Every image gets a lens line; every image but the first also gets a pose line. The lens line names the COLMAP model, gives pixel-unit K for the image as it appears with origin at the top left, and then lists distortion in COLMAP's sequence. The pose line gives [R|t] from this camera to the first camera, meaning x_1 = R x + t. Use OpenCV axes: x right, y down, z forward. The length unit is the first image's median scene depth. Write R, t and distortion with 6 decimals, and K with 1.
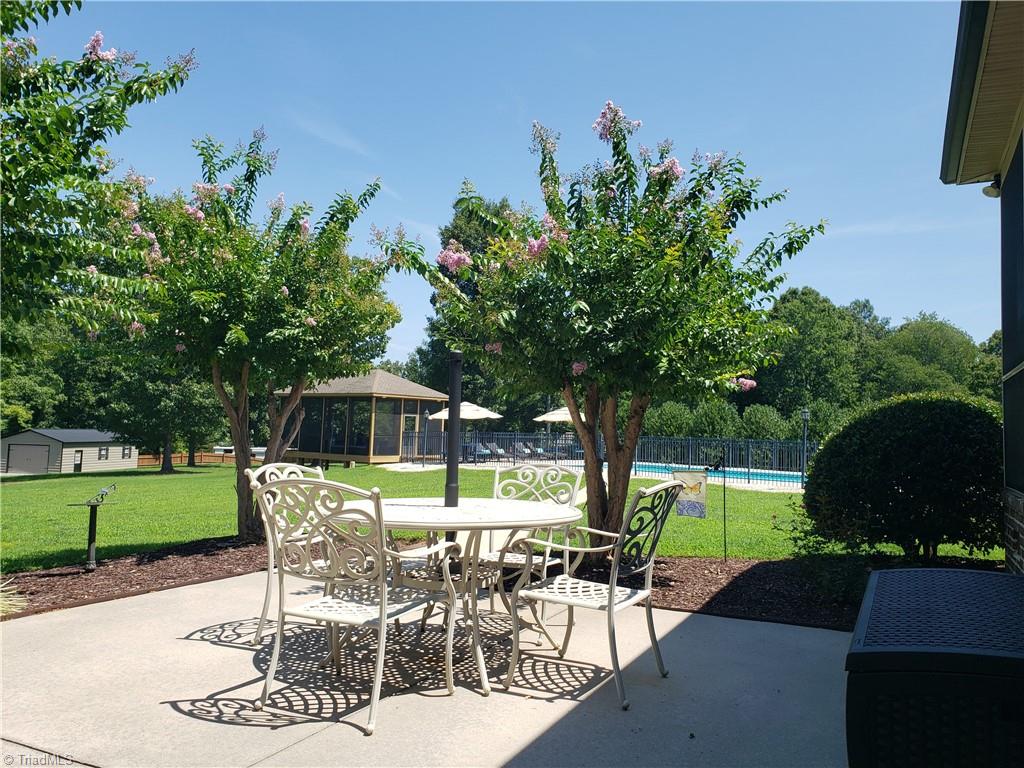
lens RADIAL K [[799.9, 0, 518.2], [0, 799.9, 385.3], [0, 0, 1]] dist [0.009441, 0.004234]
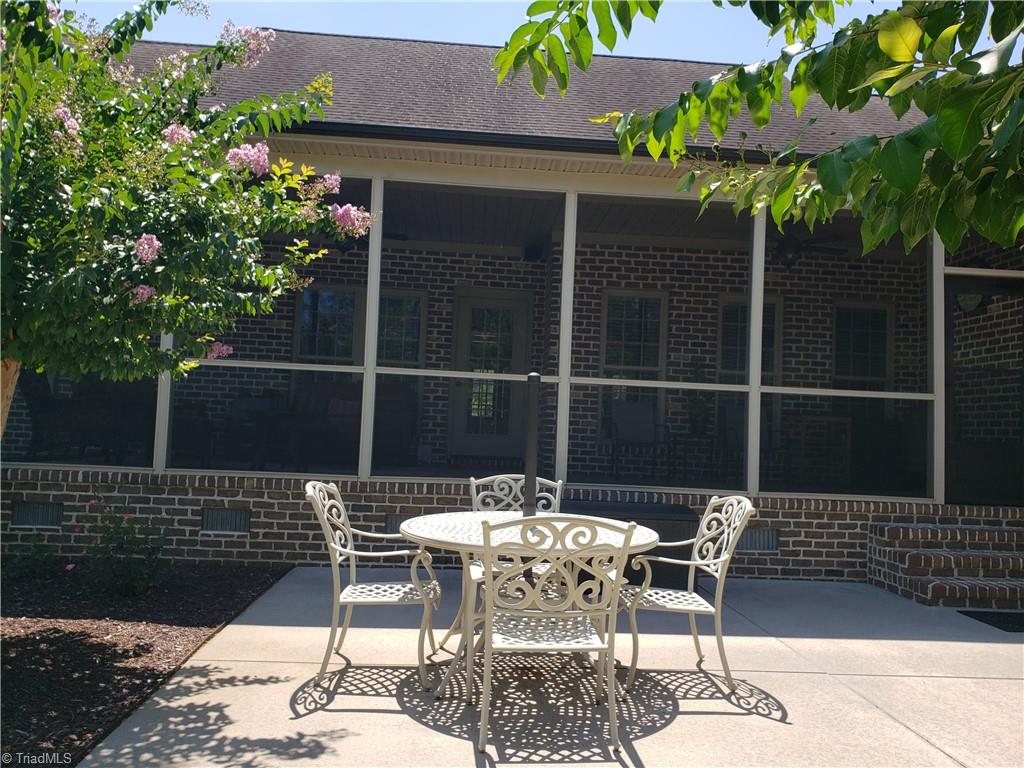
lens RADIAL K [[799.9, 0, 513.8], [0, 799.9, 382.0], [0, 0, 1]] dist [0.009441, 0.004234]
pose [[-0.487209, -0.002069, 0.873283, -1.196375], [-0.110806, 0.992061, -0.059469, 0.036087], [-0.866227, -0.125738, -0.483570, 1.883103]]
